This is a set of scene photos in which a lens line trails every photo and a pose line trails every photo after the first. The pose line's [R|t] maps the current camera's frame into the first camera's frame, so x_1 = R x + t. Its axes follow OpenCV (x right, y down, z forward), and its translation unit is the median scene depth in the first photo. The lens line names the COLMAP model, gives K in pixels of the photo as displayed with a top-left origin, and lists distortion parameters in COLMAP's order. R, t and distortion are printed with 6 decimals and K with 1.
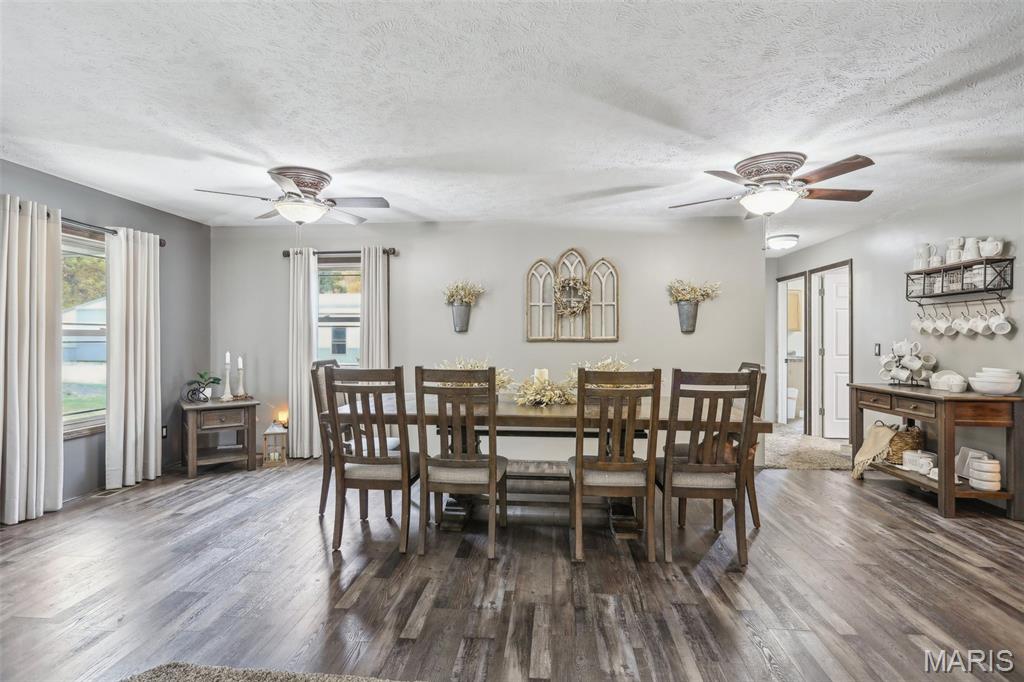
lens RADIAL K [[507.3, 0, 510.2], [0, 507.3, 338.2], [0, 0, 1]] dist [0.001596, 0.002190]
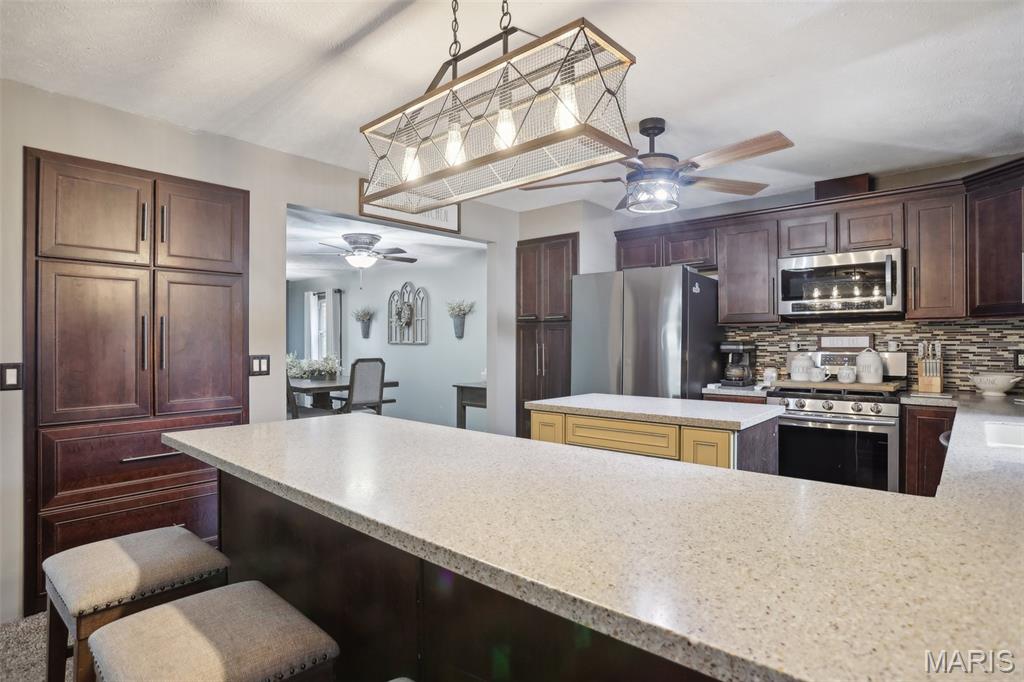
lens RADIAL K [[529.5, 0, 506.9], [0, 529.5, 340.0], [0, 0, 1]] dist [-0.035380, 0.001179]
pose [[0.797137, -0.003626, -0.603788, 1.379751], [0.002449, 0.999993, -0.002773, -0.002321], [0.603794, 0.000732, 0.797140, -0.061279]]
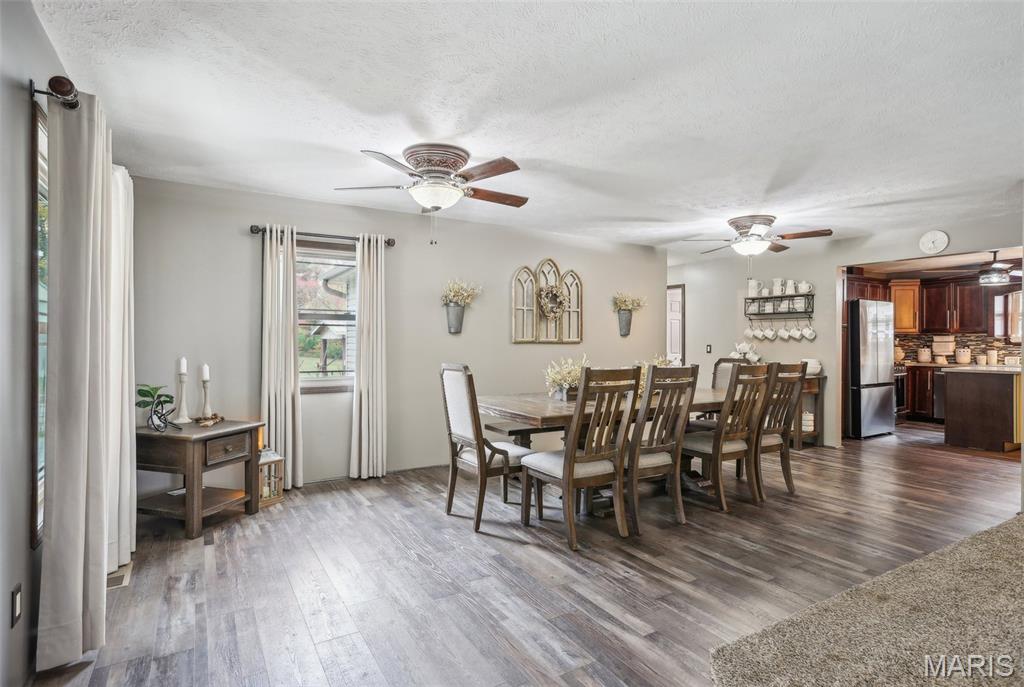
lens RADIAL K [[515.0, 0, 512.0], [0, 515.0, 343.5], [0, 0, 1]] dist [0.002695, 0.002425]
pose [[0.807668, 0.000061, 0.589637, -0.703279], [-0.003903, 0.999979, 0.005242, 0.001363], [-0.589625, -0.006535, 0.807651, 0.166645]]
